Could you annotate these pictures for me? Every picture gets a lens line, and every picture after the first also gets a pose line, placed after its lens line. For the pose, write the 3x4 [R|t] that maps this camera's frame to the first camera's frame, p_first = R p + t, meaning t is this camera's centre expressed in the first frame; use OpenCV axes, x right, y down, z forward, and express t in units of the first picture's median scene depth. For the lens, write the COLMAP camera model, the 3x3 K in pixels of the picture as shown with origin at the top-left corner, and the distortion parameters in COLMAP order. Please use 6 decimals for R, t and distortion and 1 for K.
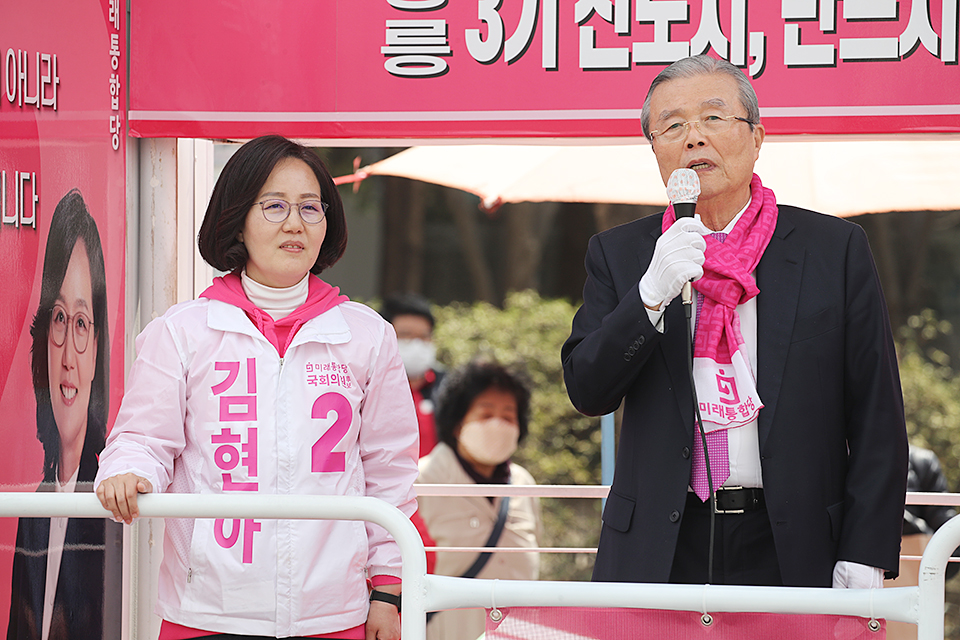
lens RADIAL K [[6783.2, 0, 480.0], [0, 6783.2, 320.0], [0, 0, 1]] dist [1.988073, -13.645086]
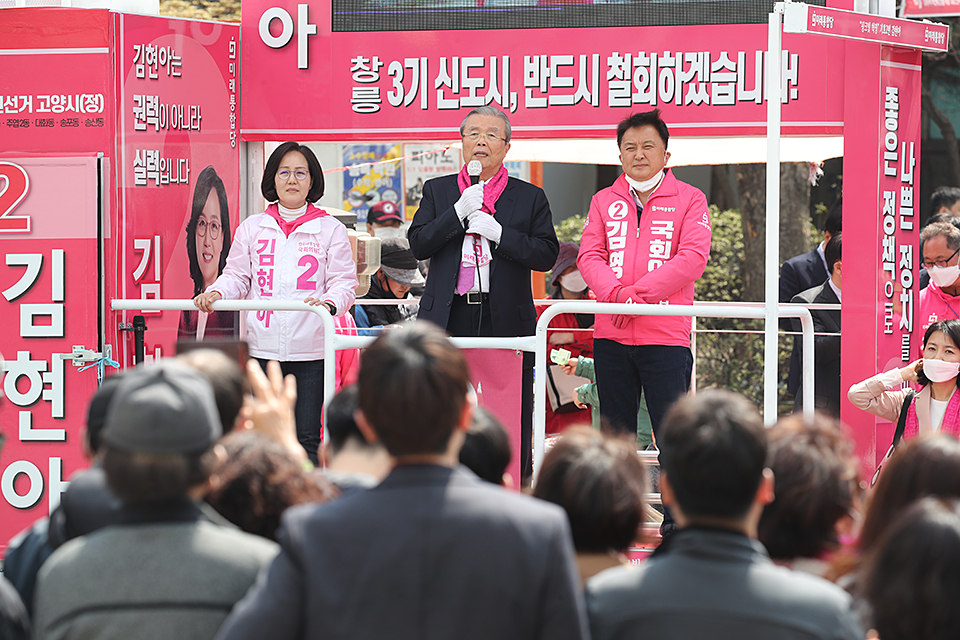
lens RADIAL K [[5262.8, 0, 480.0], [0, 5262.8, 320.0], [0, 0, 1]] dist [0.883109, 6.649668]
pose [[0.995161, -0.005745, -0.098094, 0.196702], [0.007778, 0.999763, 0.020355, -0.003170], [0.097954, -0.021019, 0.994969, -0.704190]]
